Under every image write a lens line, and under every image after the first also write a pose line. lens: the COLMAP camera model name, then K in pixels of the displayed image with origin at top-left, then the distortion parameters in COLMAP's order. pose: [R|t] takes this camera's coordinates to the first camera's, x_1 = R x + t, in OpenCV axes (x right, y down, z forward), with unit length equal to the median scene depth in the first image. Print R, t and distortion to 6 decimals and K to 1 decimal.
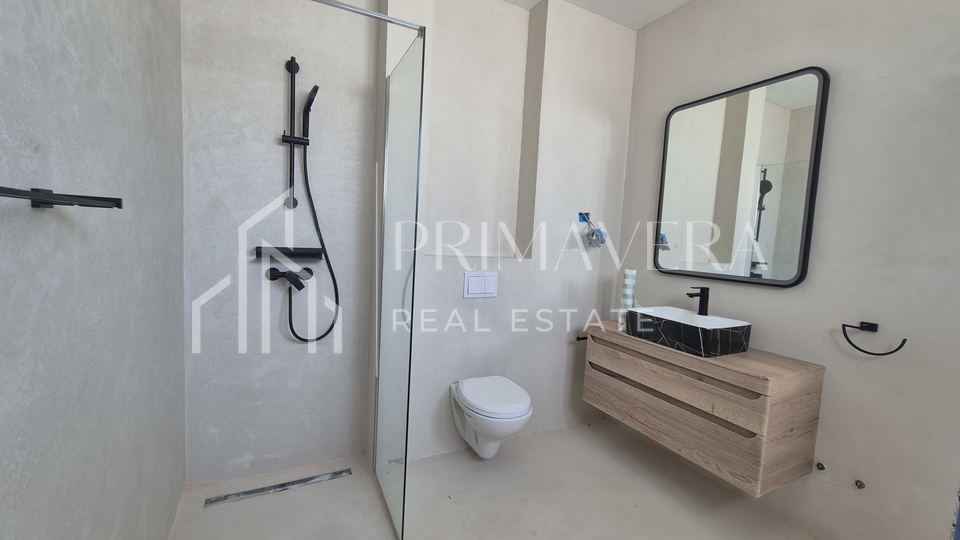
lens RADIAL K [[388.0, 0, 483.6], [0, 388.0, 267.6], [0, 0, 1]] dist [-0.001592, -0.002085]
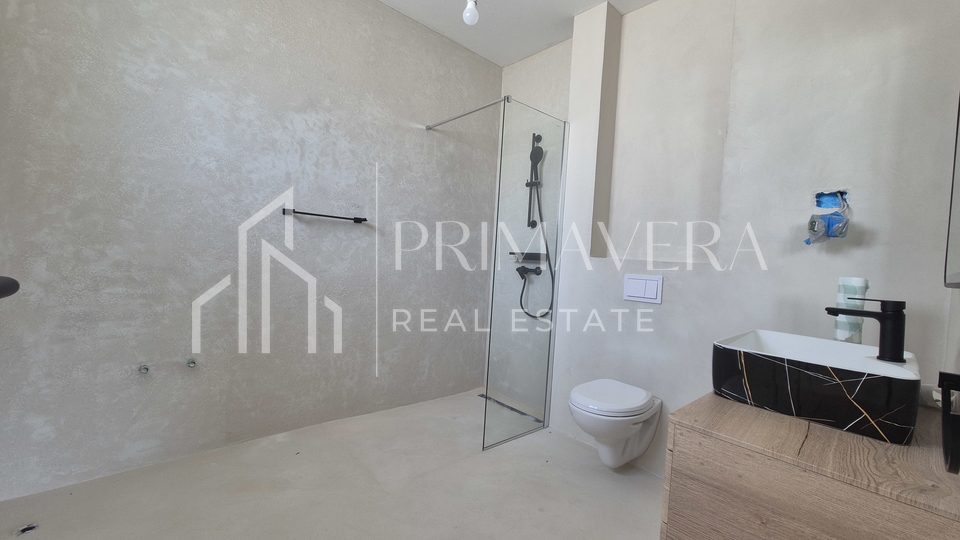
lens RADIAL K [[388.0, 0, 484.2], [0, 388.0, 272.3], [0, 0, 1]] dist [-0.001592, -0.002085]
pose [[0.260353, -0.002430, -0.965510, 0.960497], [-0.125492, 0.991429, -0.036334, 0.103768], [0.957323, 0.130623, 0.257817, 0.449613]]
